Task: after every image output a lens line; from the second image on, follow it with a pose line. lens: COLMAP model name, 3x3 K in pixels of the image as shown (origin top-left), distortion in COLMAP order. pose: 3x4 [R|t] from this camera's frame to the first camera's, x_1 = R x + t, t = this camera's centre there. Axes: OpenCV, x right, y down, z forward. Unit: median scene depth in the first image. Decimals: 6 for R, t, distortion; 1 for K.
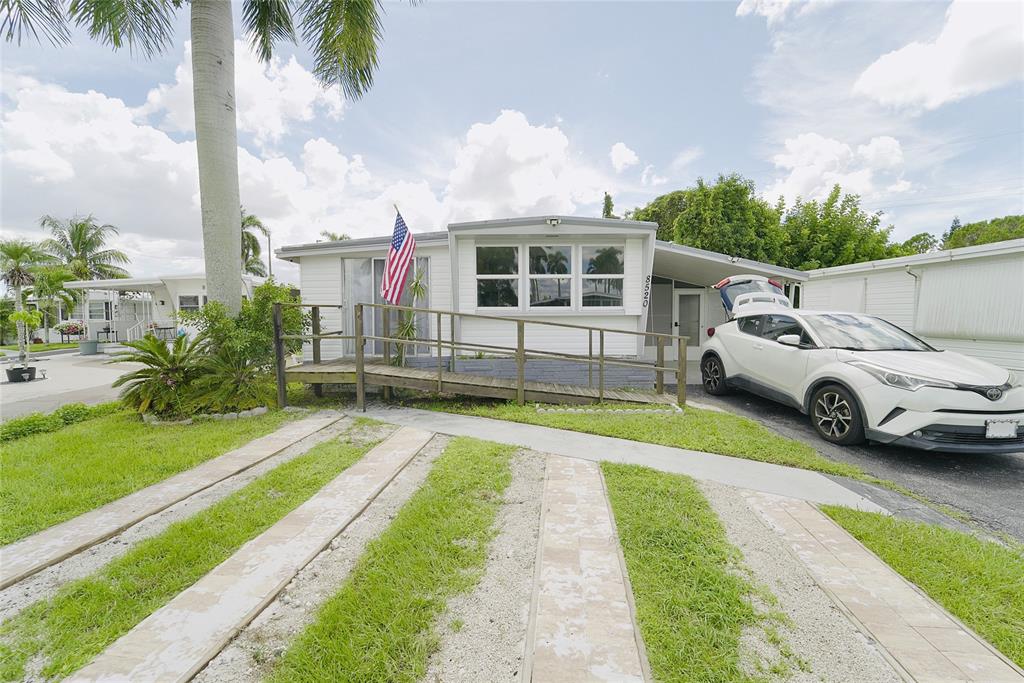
lens RADIAL K [[418.9, 0, 511.1], [0, 418.9, 339.0], [0, 0, 1]] dist [-0.023990, 0.000119]
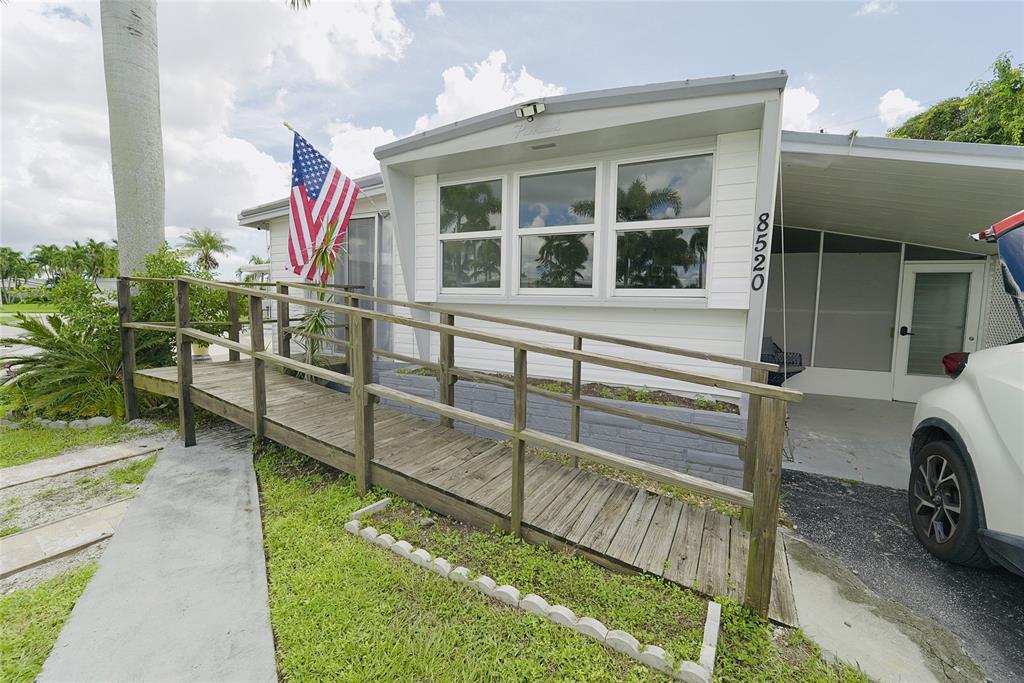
lens RADIAL K [[420.3, 0, 511.1], [0, 420.3, 340.2], [0, 0, 1]] dist [-0.025068, 0.002523]
pose [[0.895632, 0.064146, -0.440146, 0.285047], [-0.050813, 0.997824, 0.042024, -0.031719], [0.441884, -0.015273, 0.896942, 0.506990]]
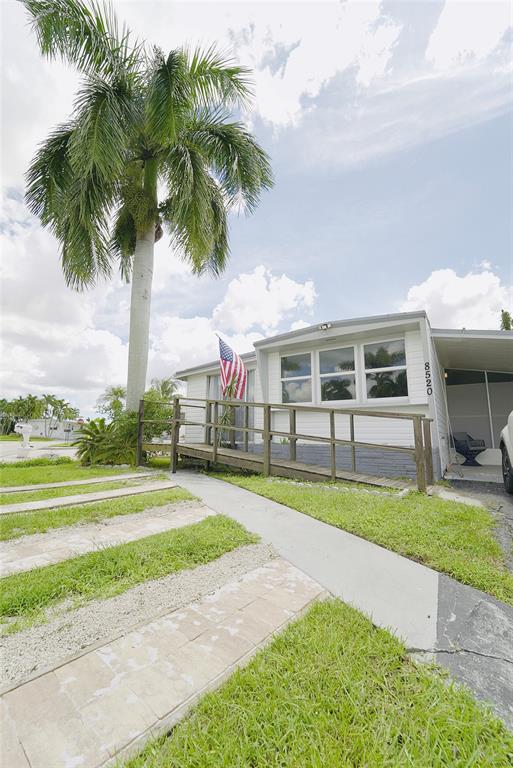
lens RADIAL K [[314.2, 0, 255.0], [0, 314.2, 385.8], [0, 0, 1]] dist [-0.023990, 0.000119]
pose [[0.832759, -0.073423, -0.548746, 0.379719], [-0.046671, 0.978329, -0.201728, 0.067690], [0.551666, 0.193601, 0.811285, 0.179837]]
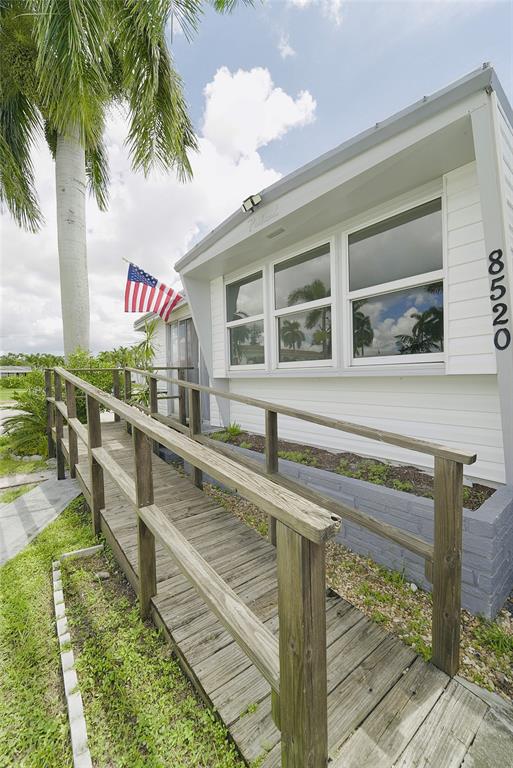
lens RADIAL K [[315.3, 0, 256.5], [0, 315.3, 384.0], [0, 0, 1]] dist [-0.025068, 0.002523]
pose [[0.639665, 0.014203, -0.768523, 0.383828], [-0.027166, 0.999622, -0.004138, -0.043517], [0.768174, 0.023525, 0.639809, 0.690793]]
